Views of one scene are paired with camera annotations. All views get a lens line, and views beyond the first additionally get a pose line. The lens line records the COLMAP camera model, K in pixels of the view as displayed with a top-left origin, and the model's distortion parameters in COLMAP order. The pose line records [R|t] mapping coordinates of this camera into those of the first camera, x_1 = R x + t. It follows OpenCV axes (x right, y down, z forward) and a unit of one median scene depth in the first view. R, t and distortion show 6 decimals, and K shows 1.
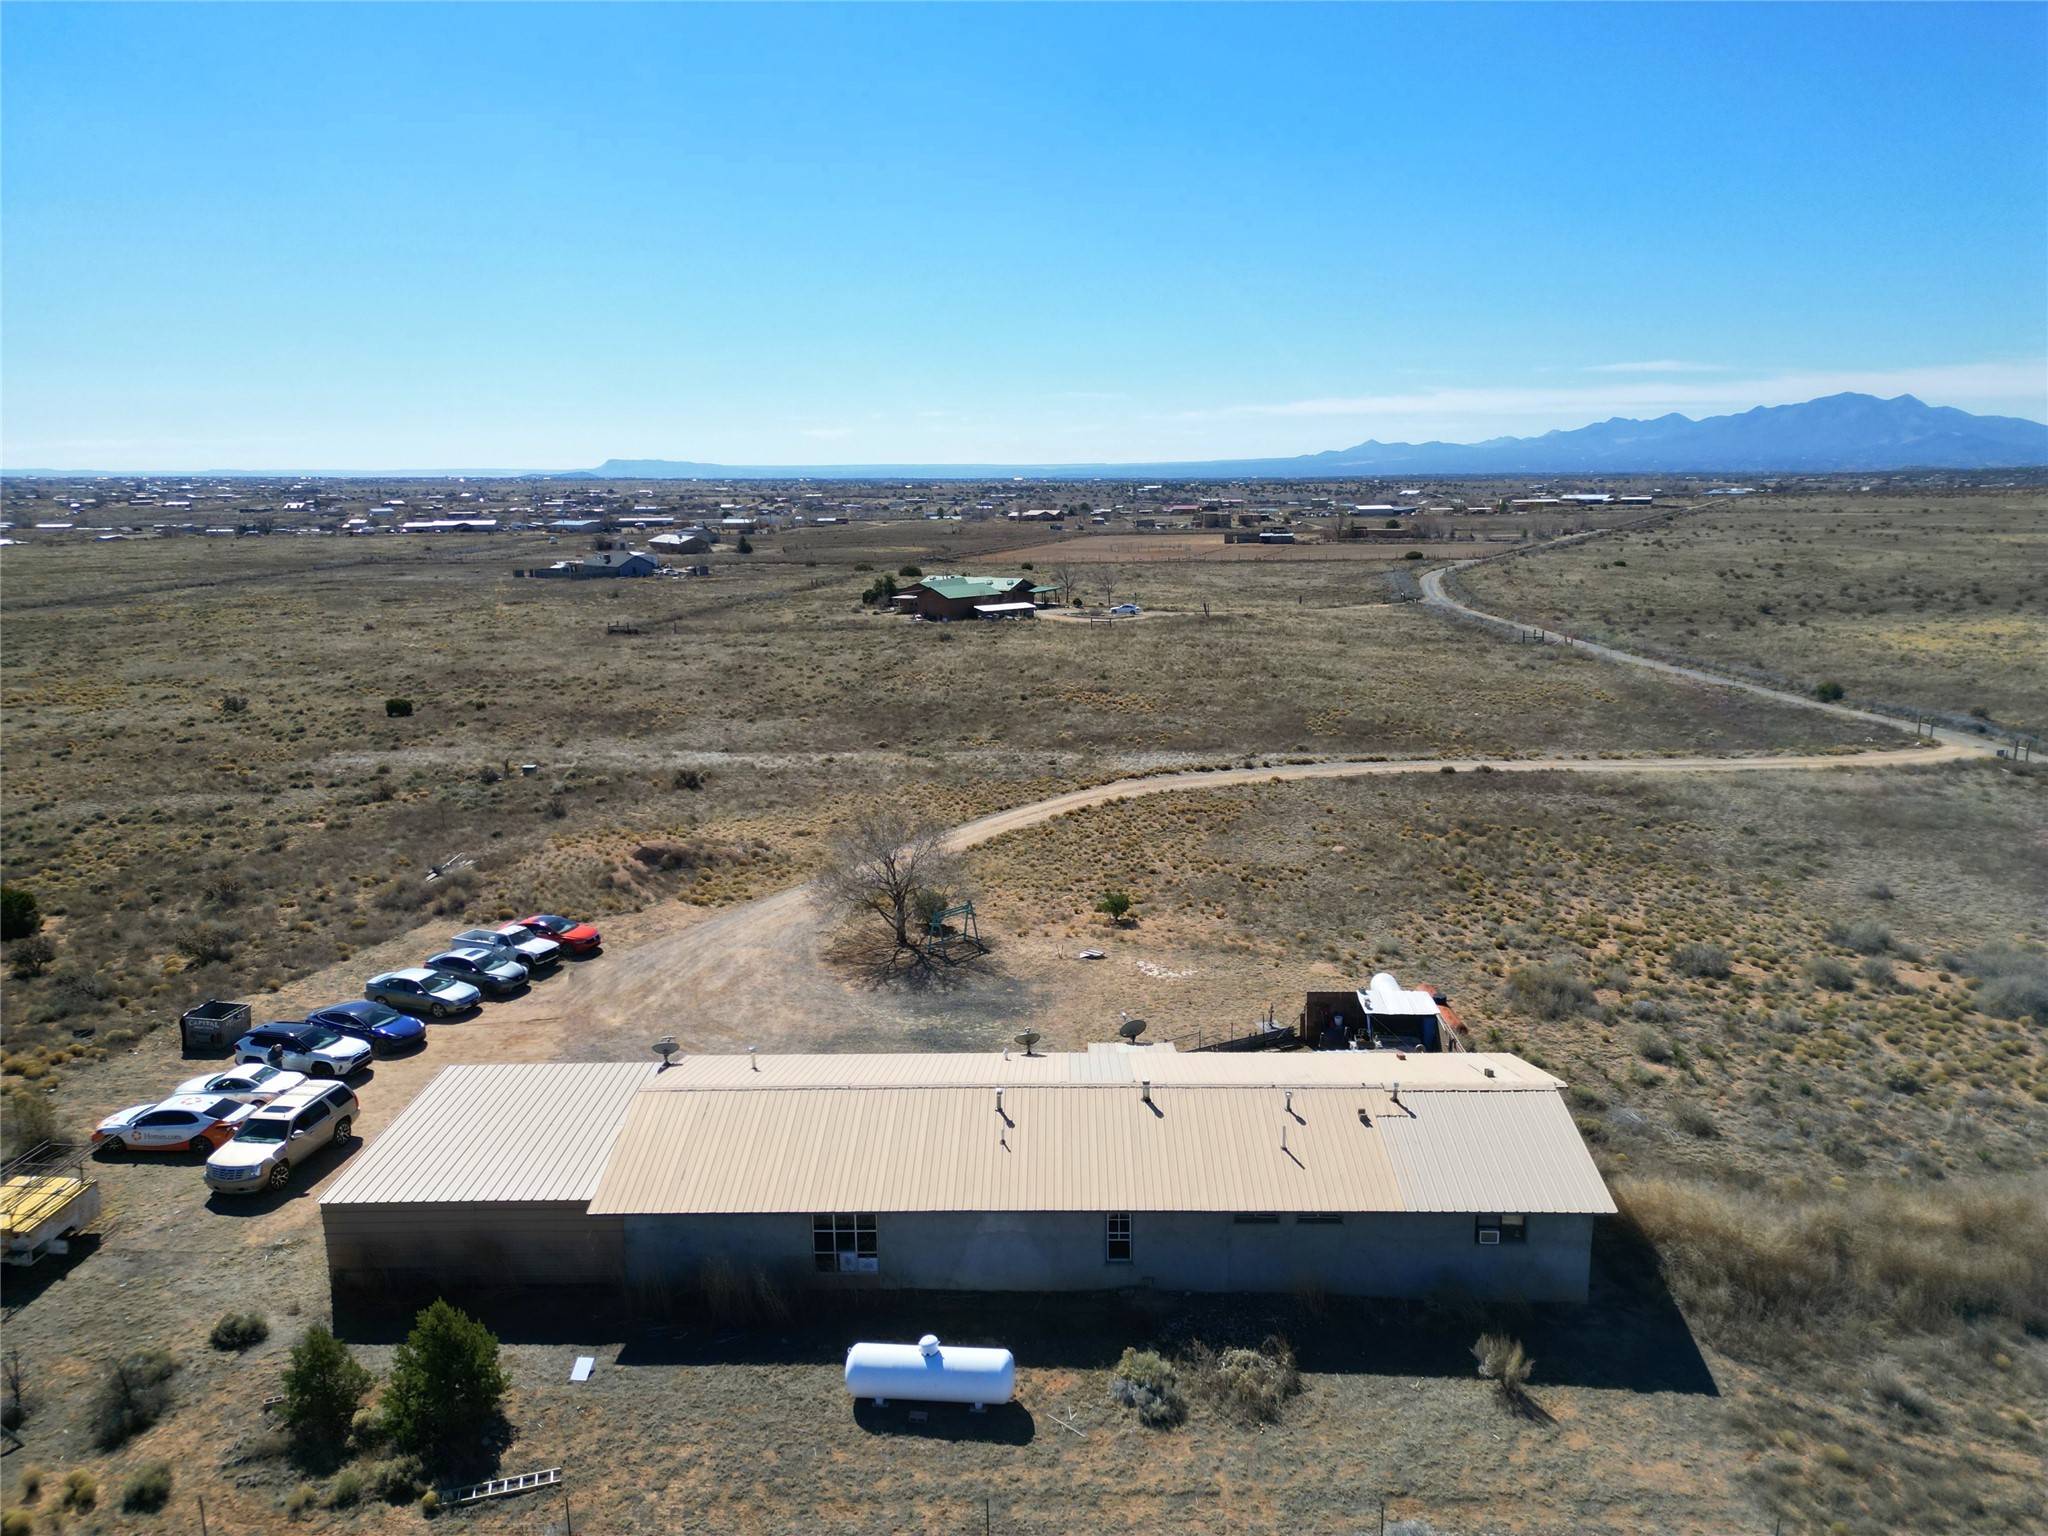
lens RADIAL K [[1416.2, 0, 1038.5], [0, 1416.2, 776.4], [0, 0, 1]] dist [0.056195, -0.032875]
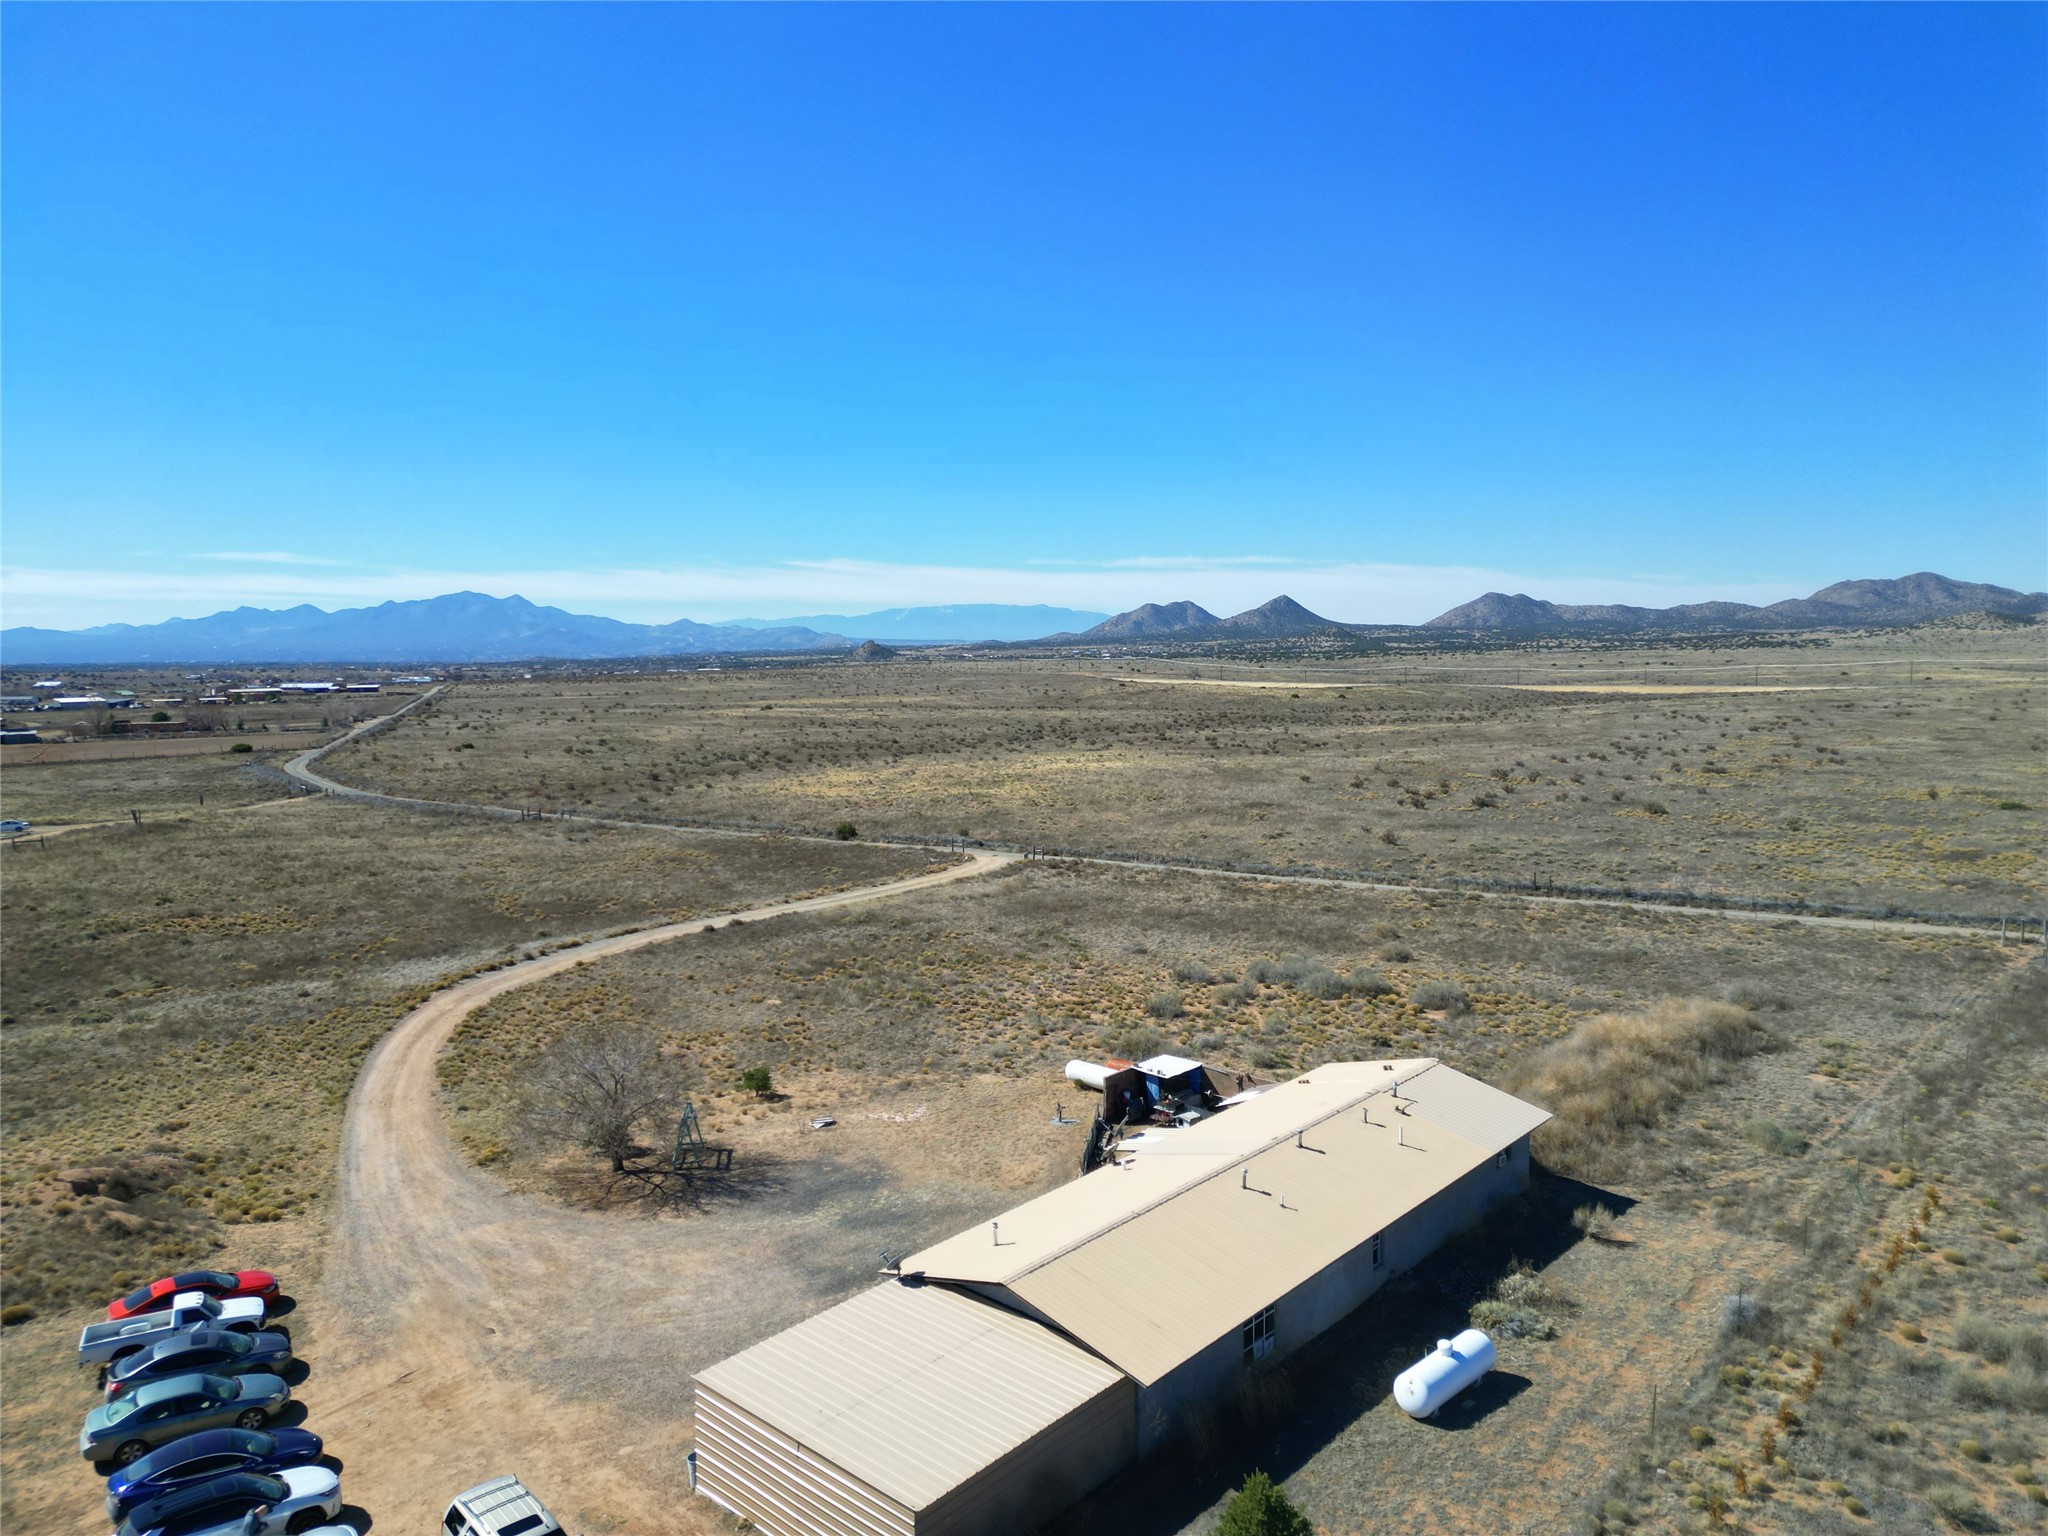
lens RADIAL K [[1416.2, 0, 1020.2], [0, 1416.2, 776.6], [0, 0, 1]] dist [0.056195, -0.032875]
pose [[0.642883, -0.069492, 0.762805, -0.527227], [0.167091, 0.984615, -0.051123, -0.033571], [-0.747517, 0.160324, 0.644604, 0.177900]]
